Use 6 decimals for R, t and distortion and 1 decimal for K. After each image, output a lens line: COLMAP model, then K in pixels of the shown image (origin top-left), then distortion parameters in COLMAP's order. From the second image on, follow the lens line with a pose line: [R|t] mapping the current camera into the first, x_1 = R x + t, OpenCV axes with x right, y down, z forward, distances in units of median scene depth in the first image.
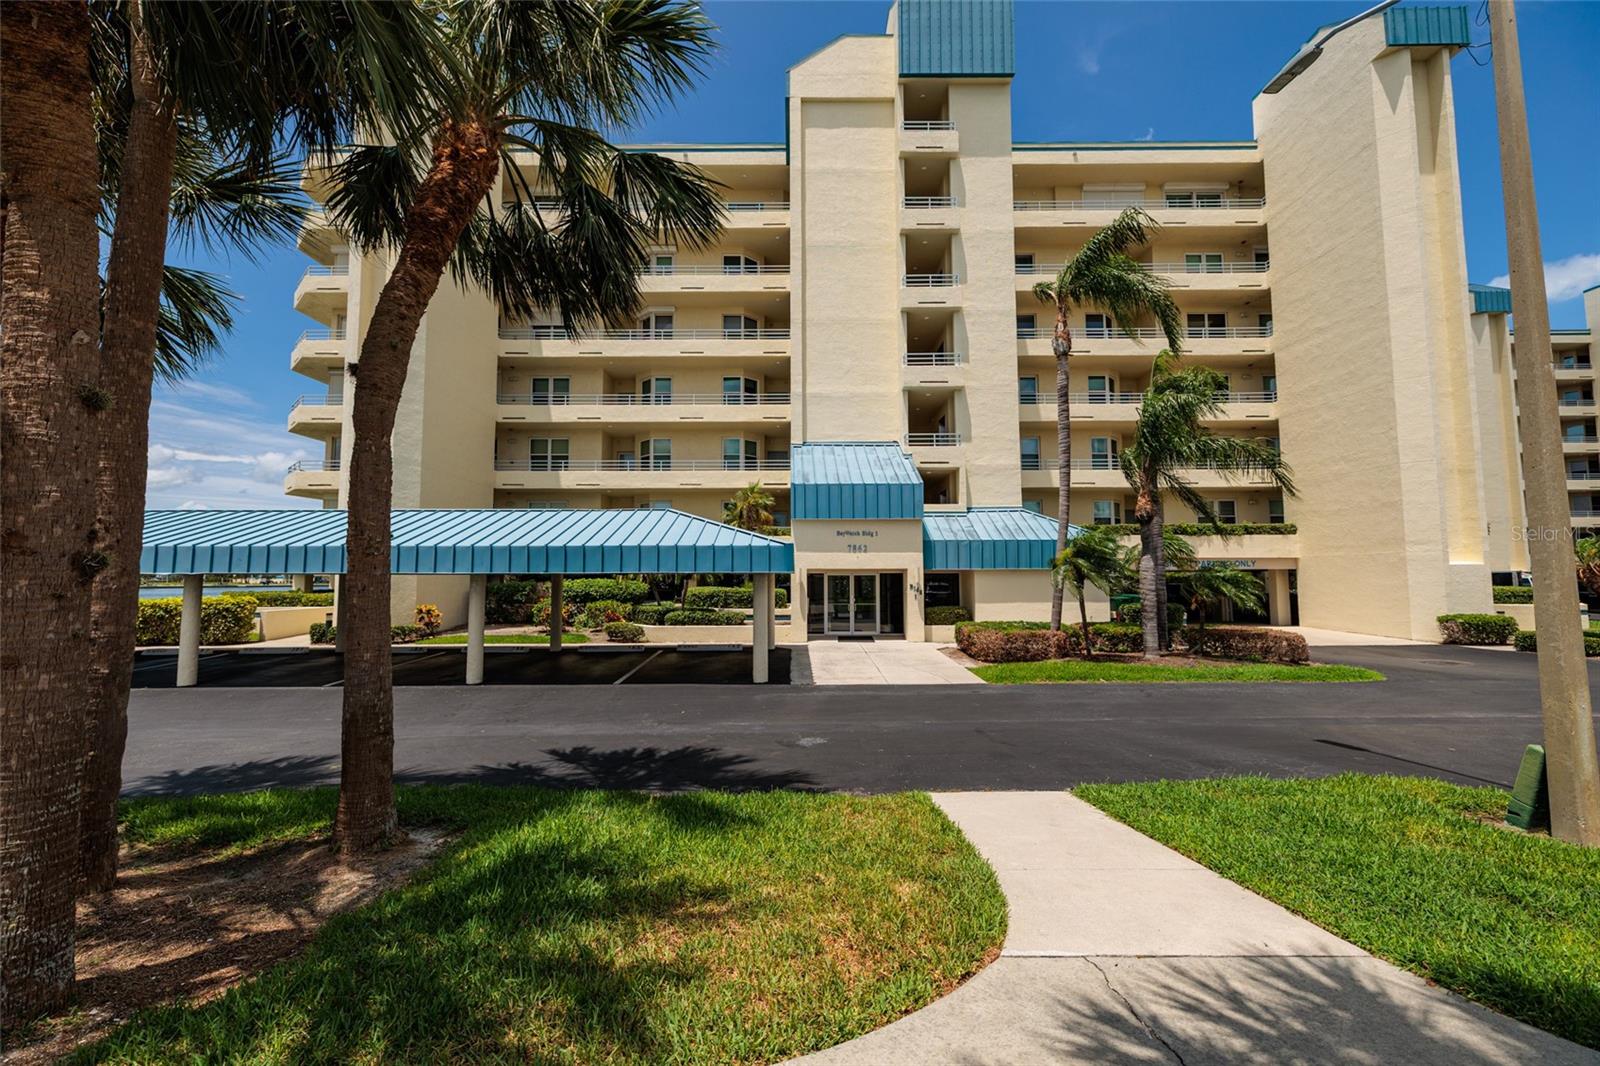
lens RADIAL K [[672.1, 0, 800.0], [0, 672.1, 533.0], [0, 0, 1]] dist [0.000878, -0.000742]
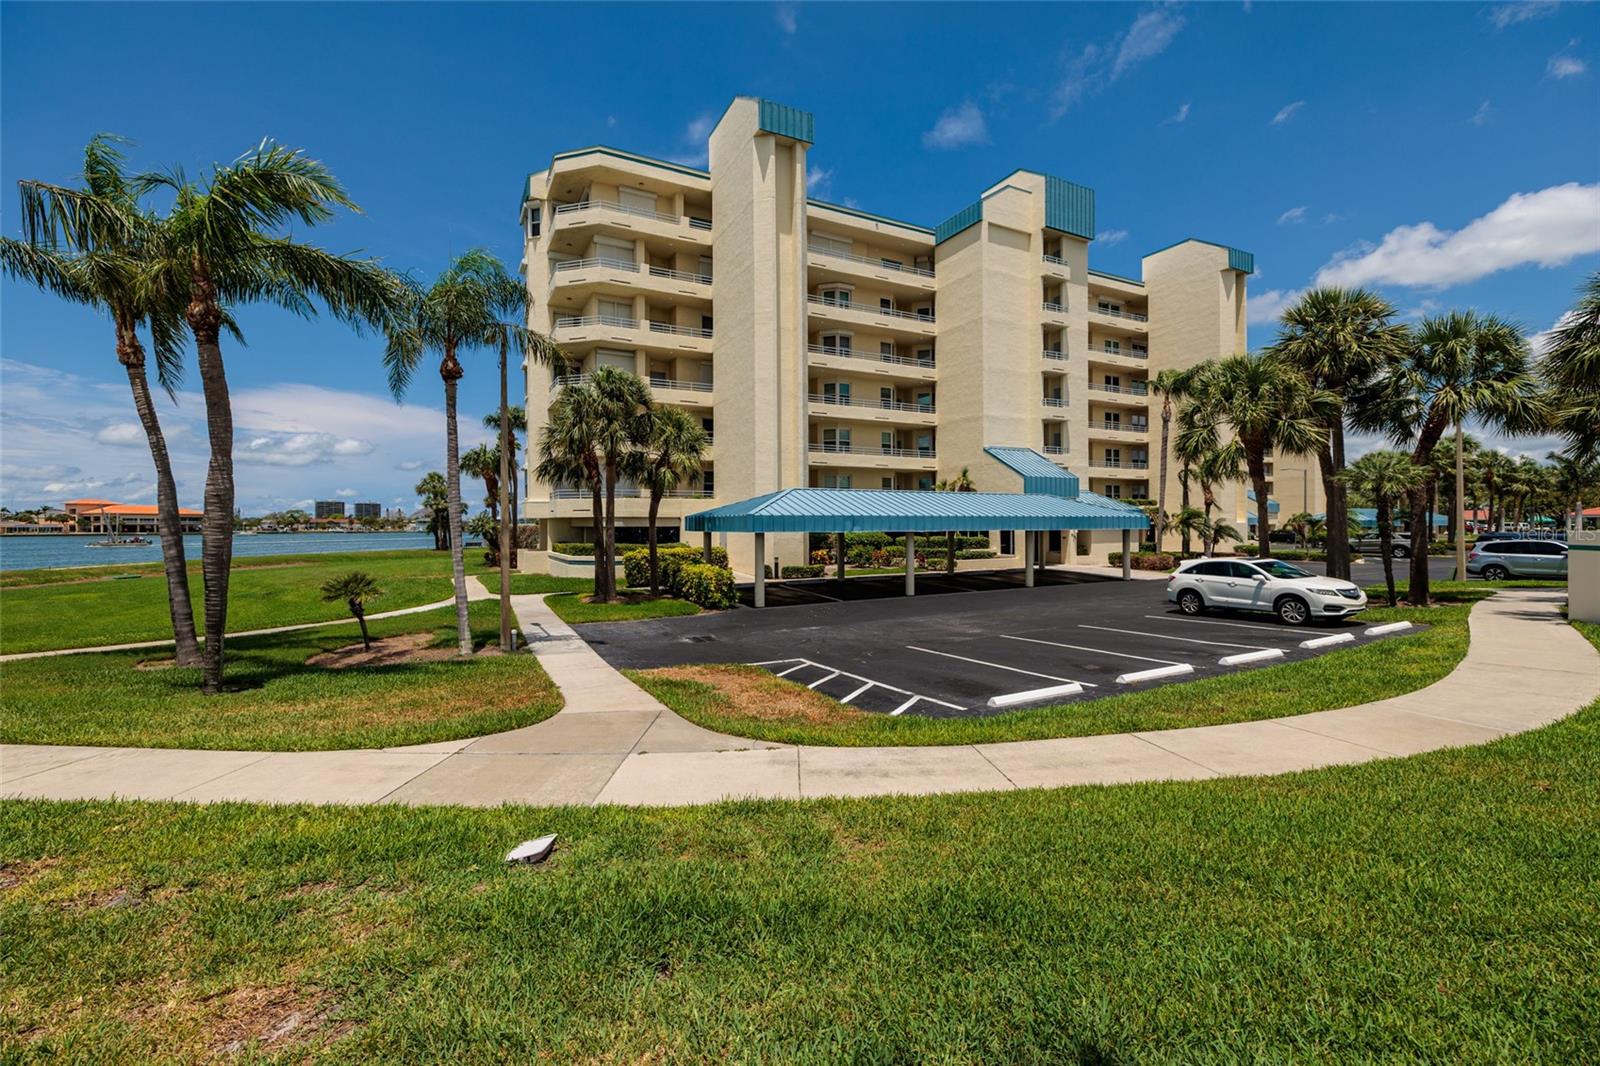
lens RADIAL K [[672.1, 0, 800.0], [0, 672.1, 533.0], [0, 0, 1]] dist [0.000878, -0.000742]
pose [[0.883596, -0.005005, 0.468223, -1.116666], [-0.027088, 0.997722, 0.061783, -0.014248], [-0.467465, -0.067274, 0.881448, -0.213029]]
